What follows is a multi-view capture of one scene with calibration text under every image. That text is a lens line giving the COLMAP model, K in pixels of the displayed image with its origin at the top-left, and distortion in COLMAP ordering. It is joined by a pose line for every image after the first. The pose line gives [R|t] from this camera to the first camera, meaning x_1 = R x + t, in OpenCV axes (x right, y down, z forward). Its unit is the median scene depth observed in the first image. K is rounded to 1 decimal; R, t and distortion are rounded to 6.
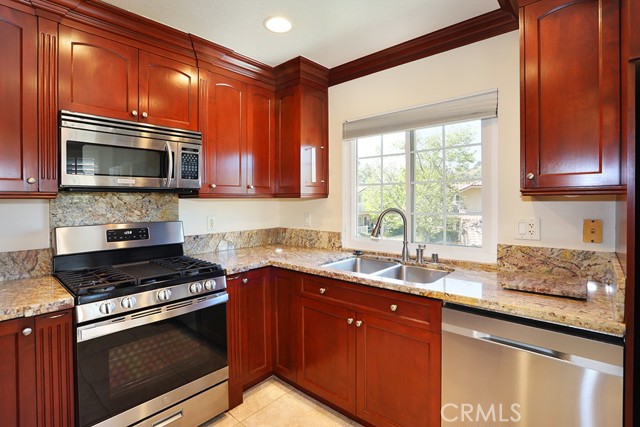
lens RADIAL K [[311.7, 0, 301.5], [0, 311.7, 201.7], [0, 0, 1]] dist [-0.027612, 0.005403]
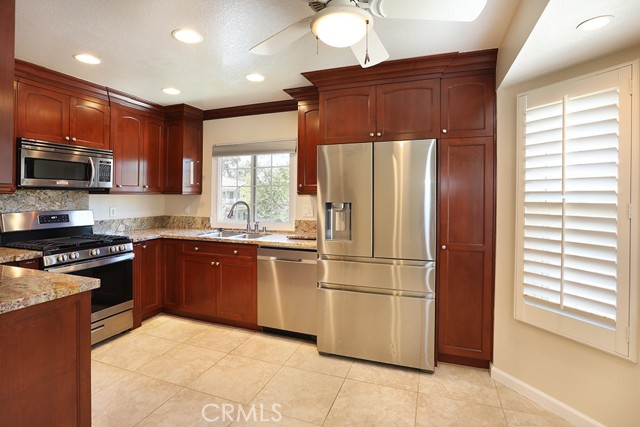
lens RADIAL K [[311.7, 0, 322.1], [0, 311.7, 193.7], [0, 0, 1]] dist [-0.027612, 0.005403]
pose [[0.905136, 0.012317, 0.424943, -0.032769], [-0.007103, 0.999879, -0.013853, -0.000430], [-0.425062, 0.009521, 0.905114, -0.765744]]
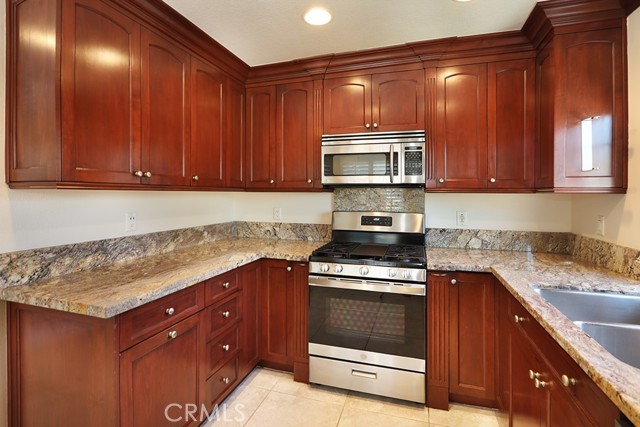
lens RADIAL K [[311.7, 0, 334.9], [0, 311.7, 190.3], [0, 0, 1]] dist [-0.027612, 0.005403]
pose [[0.454282, 0.003178, -0.890852, 0.461300], [-0.013112, 0.999909, -0.003120, -0.011249], [0.890761, 0.013098, 0.454283, 0.245580]]
